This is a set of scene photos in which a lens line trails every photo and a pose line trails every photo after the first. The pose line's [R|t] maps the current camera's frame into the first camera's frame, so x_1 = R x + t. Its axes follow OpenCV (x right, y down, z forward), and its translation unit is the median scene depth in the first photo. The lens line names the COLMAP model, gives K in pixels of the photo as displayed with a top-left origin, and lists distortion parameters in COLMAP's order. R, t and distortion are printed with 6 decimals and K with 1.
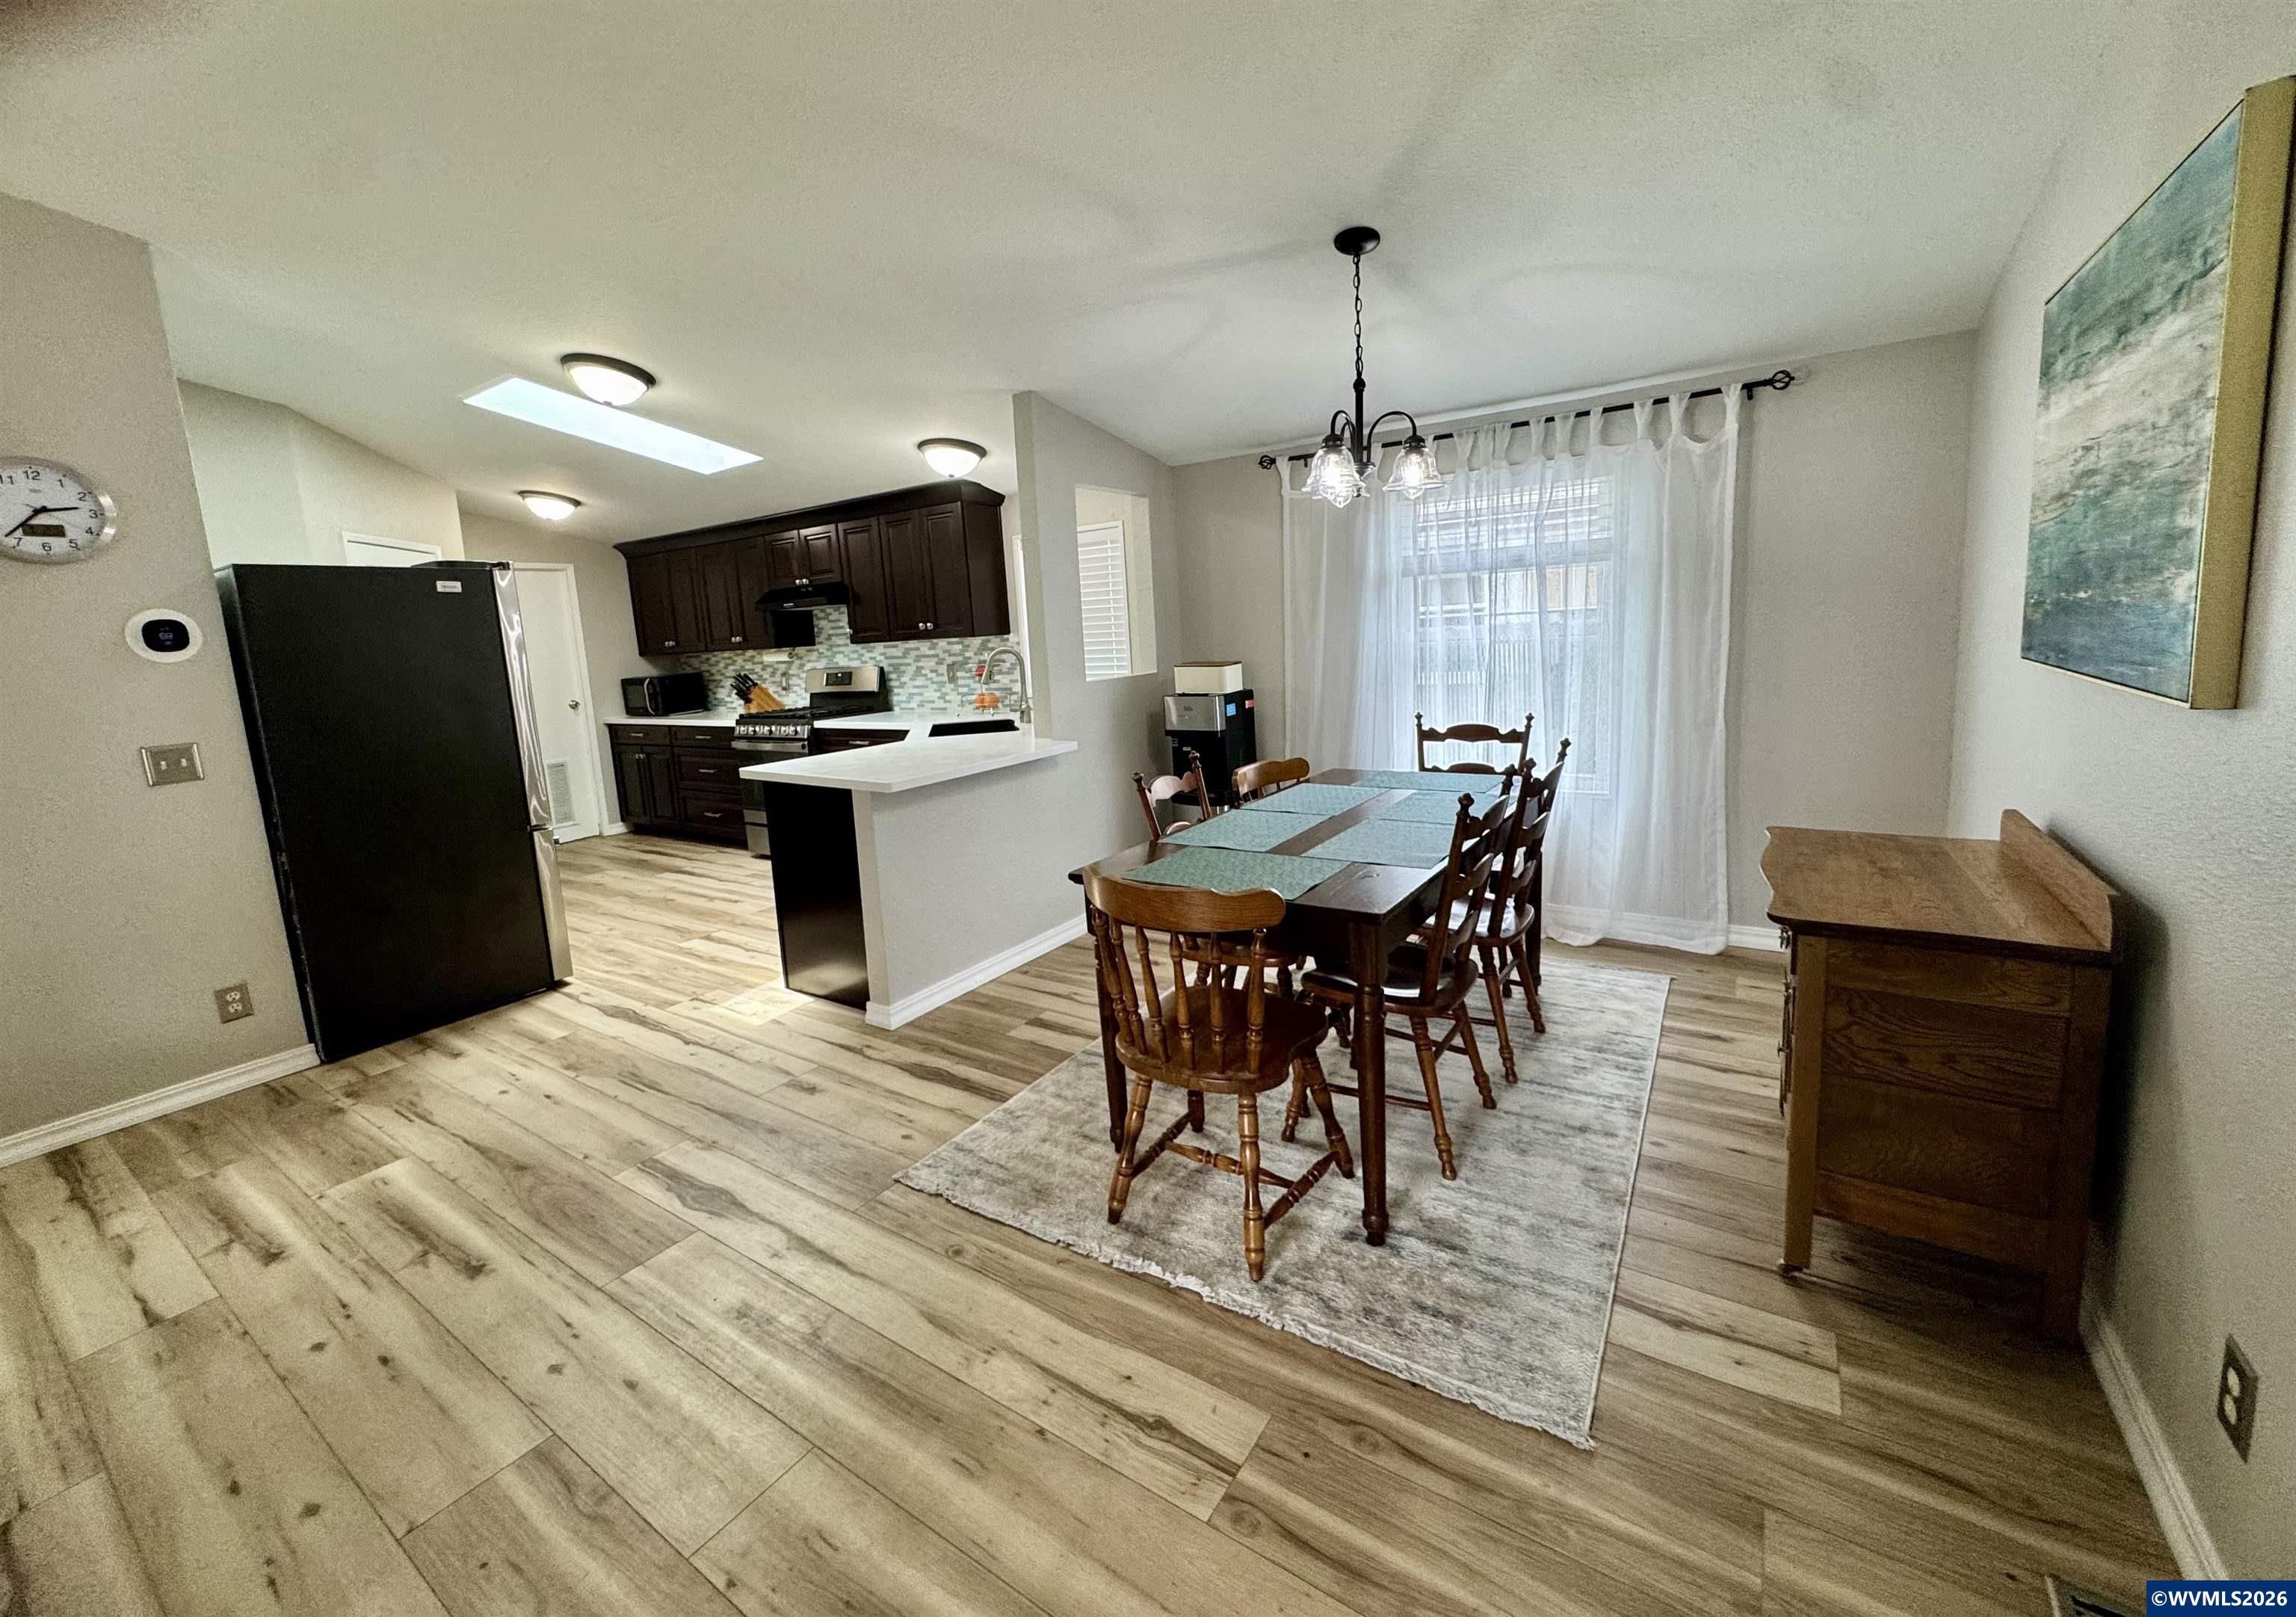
lens RADIAL K [[912.3, 0, 1149.4], [0, 912.3, 755.8], [0, 0, 1]] dist [-0.008209, 0.001054]
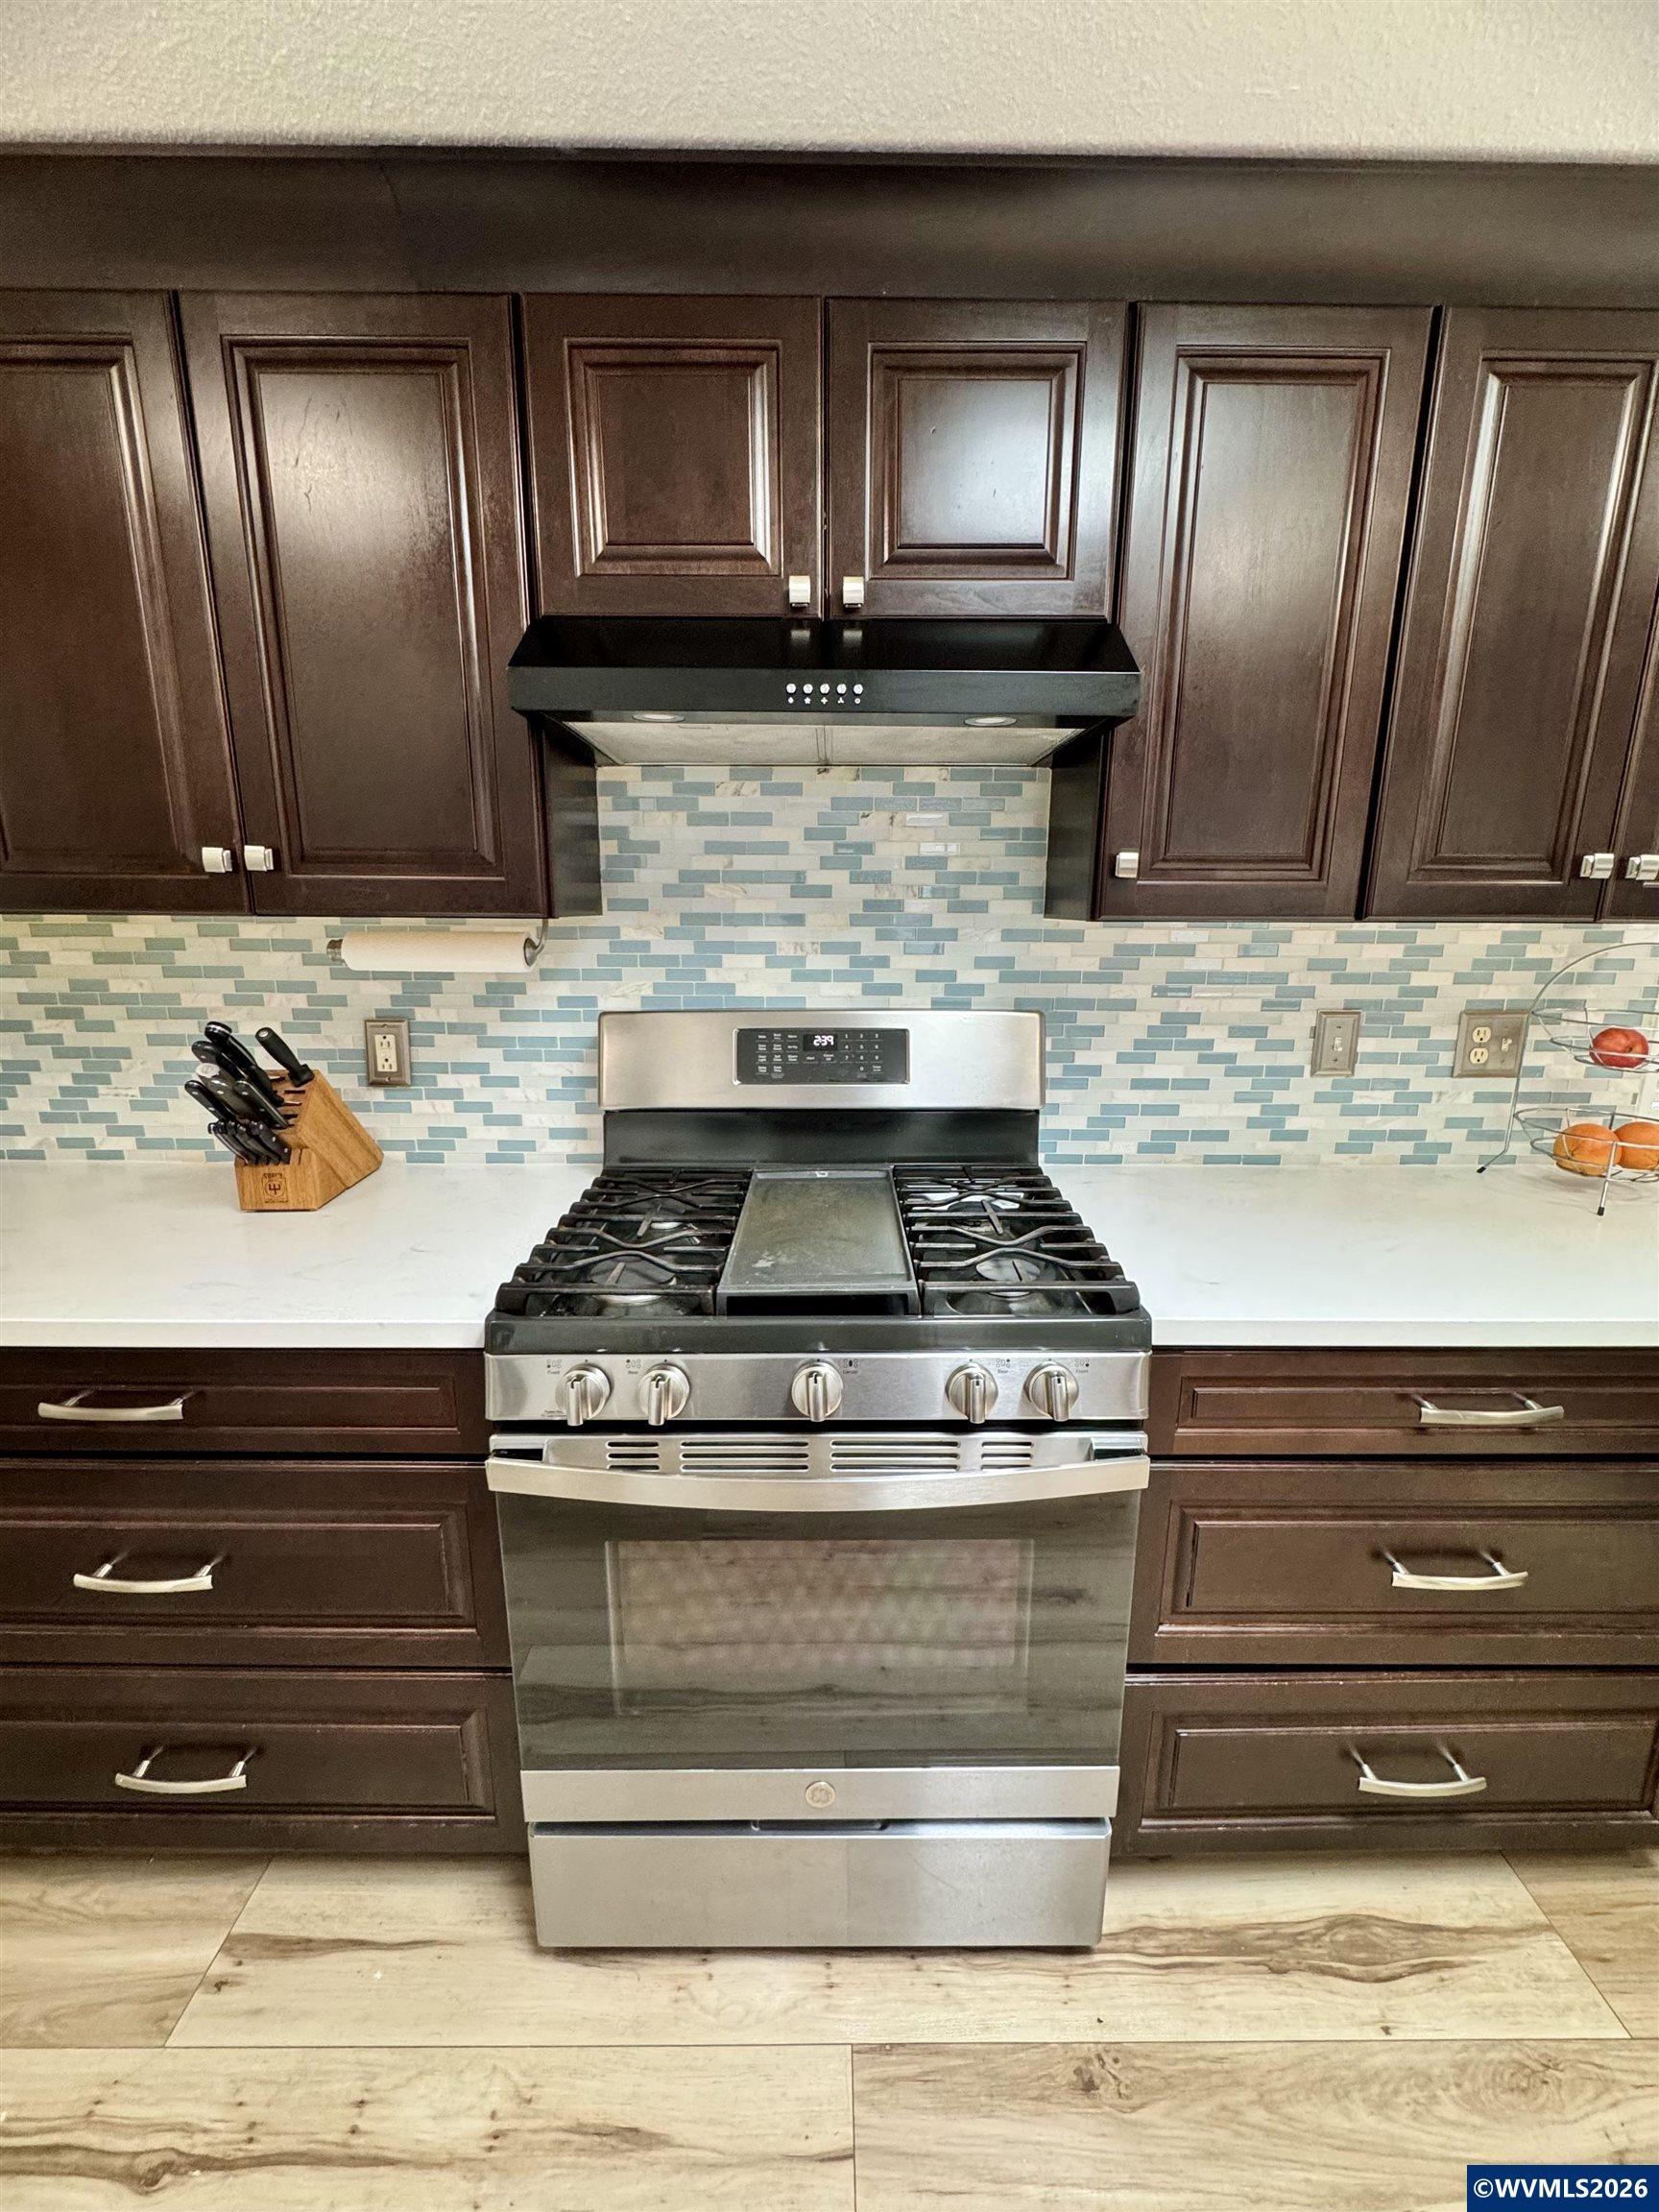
lens RADIAL K [[884.8, 0, 833.5], [0, 884.8, 1106.8], [0, 0, 1]] dist [-0.003629, 0.000299]
pose [[0.826419, -0.063578, 0.559454, -0.898216], [0.026953, 0.996932, 0.073479, -0.167128], [-0.562410, -0.045645, 0.825598, 1.512352]]
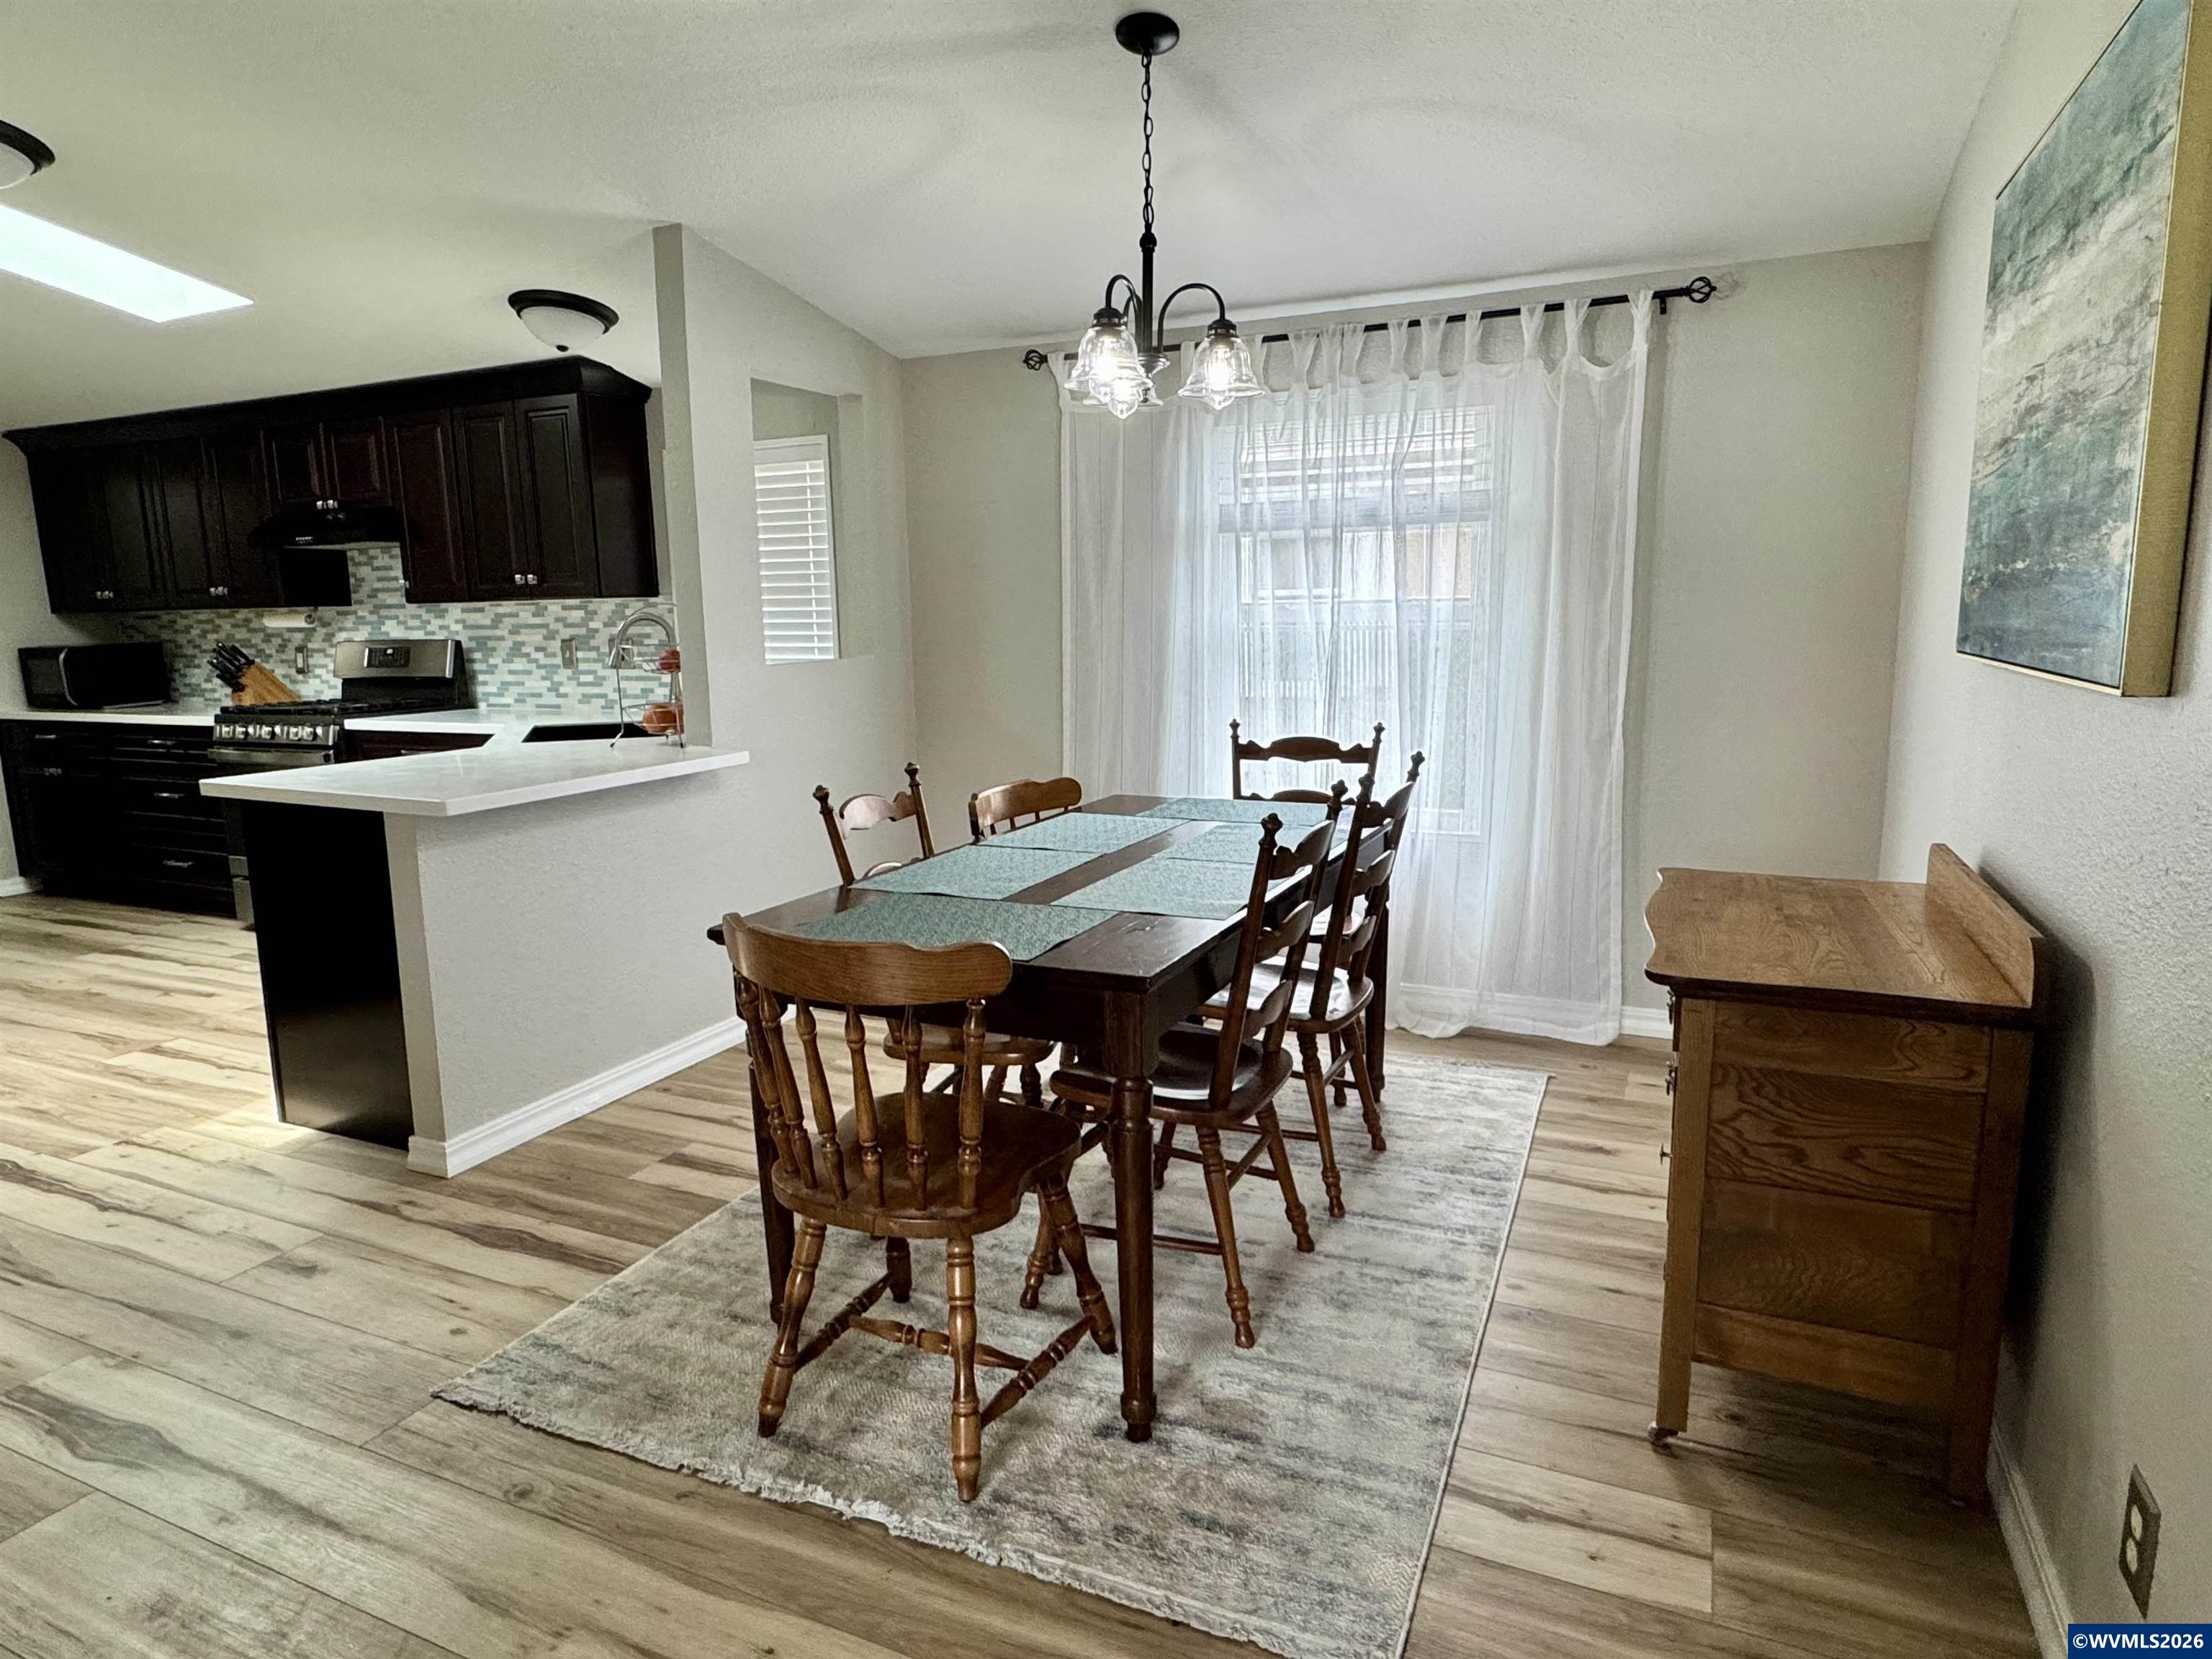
lens RADIAL K [[1285.0, 0, 1104.7], [0, 1285.0, 829.1], [0, 0, 1]] dist [-0.006849, 0.001143]
pose [[0.986470, 0.010723, 0.163591, 0.031854], [-0.014601, 0.999640, 0.022522, 0.020352], [-0.163290, -0.024606, 0.986271, 0.011228]]
